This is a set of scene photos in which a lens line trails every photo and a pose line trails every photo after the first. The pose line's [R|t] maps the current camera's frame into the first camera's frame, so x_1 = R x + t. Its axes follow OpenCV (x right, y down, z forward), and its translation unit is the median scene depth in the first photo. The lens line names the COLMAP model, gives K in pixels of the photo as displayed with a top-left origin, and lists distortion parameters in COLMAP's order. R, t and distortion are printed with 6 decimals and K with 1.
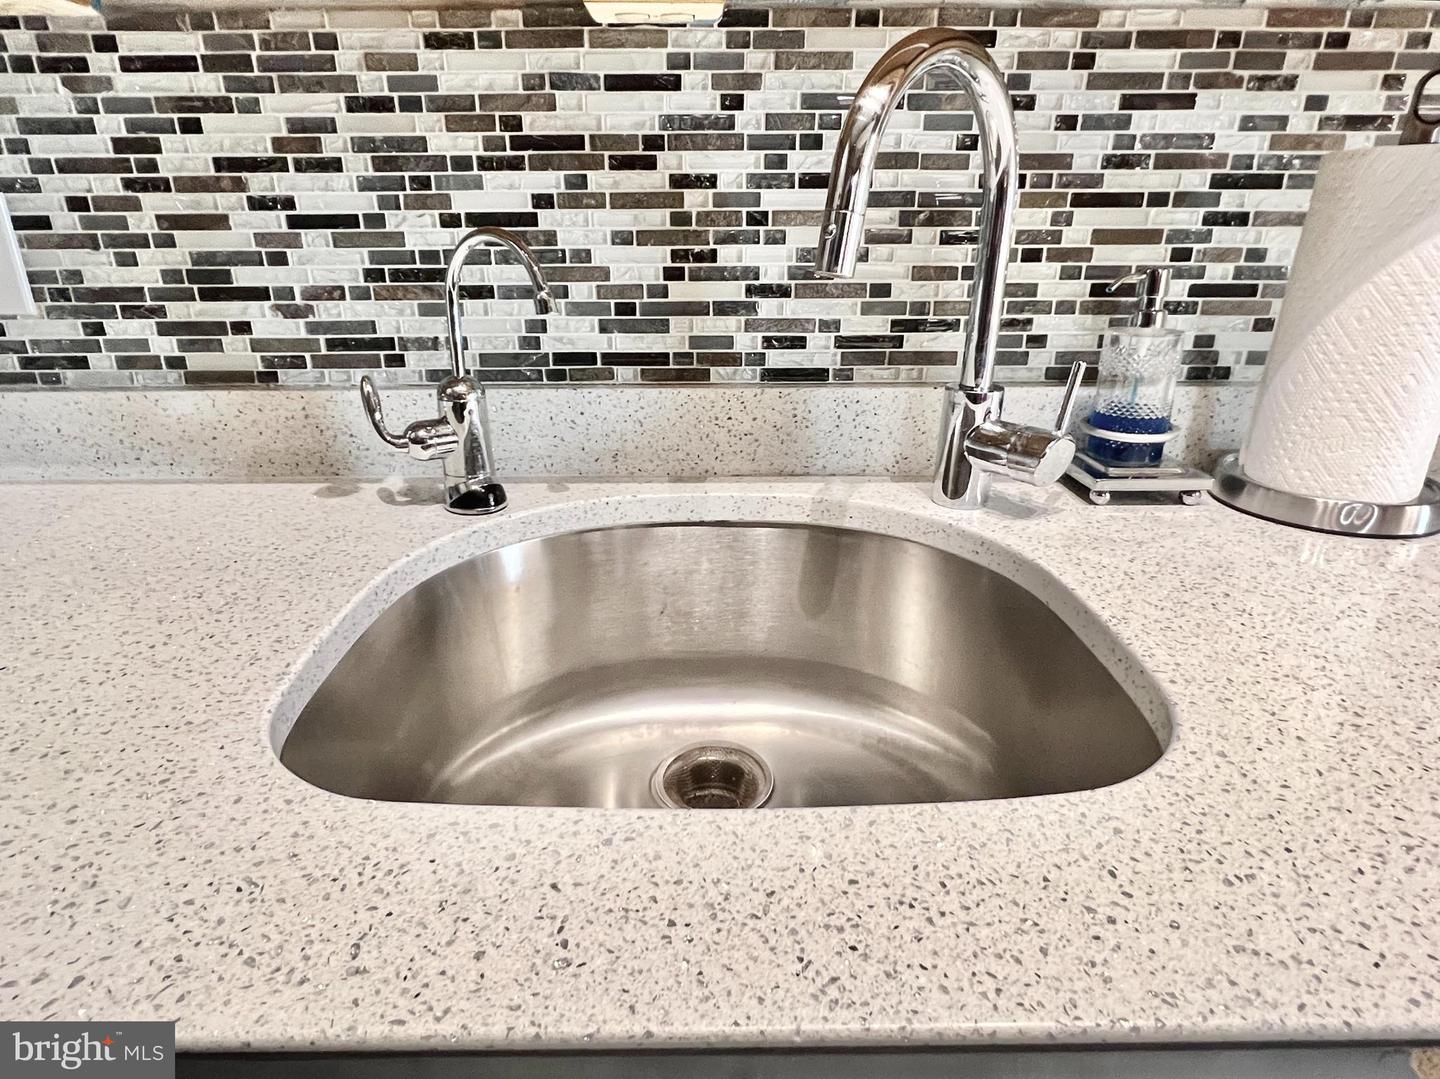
lens RADIAL K [[840.1, 0, 716.5], [0, 840.1, 546.0], [0, 0, 1]] dist [-0.002406, 0.000029]
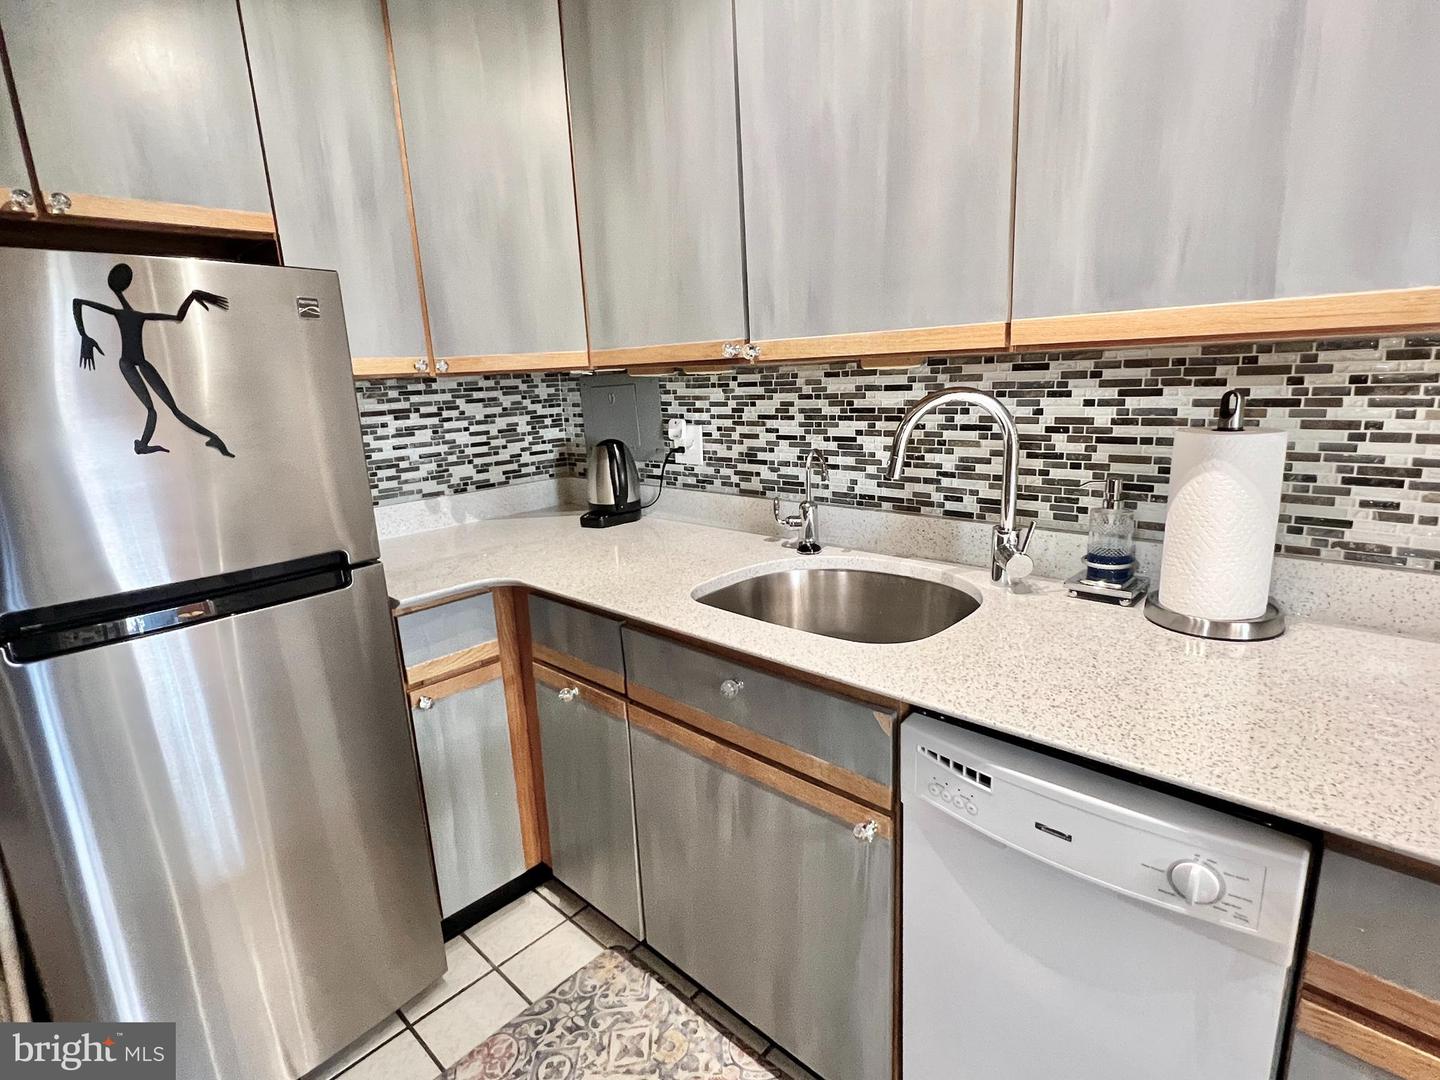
lens RADIAL K [[715.7, 0, 721.7], [0, 715.7, 538.2], [0, 0, 1]] dist [-0.003494, 0.000105]
pose [[0.722810, 0.128067, -0.679076, 0.946866], [-0.222146, 0.973580, -0.052845, 0.081551], [0.654368, 0.189051, 0.732163, -0.709752]]
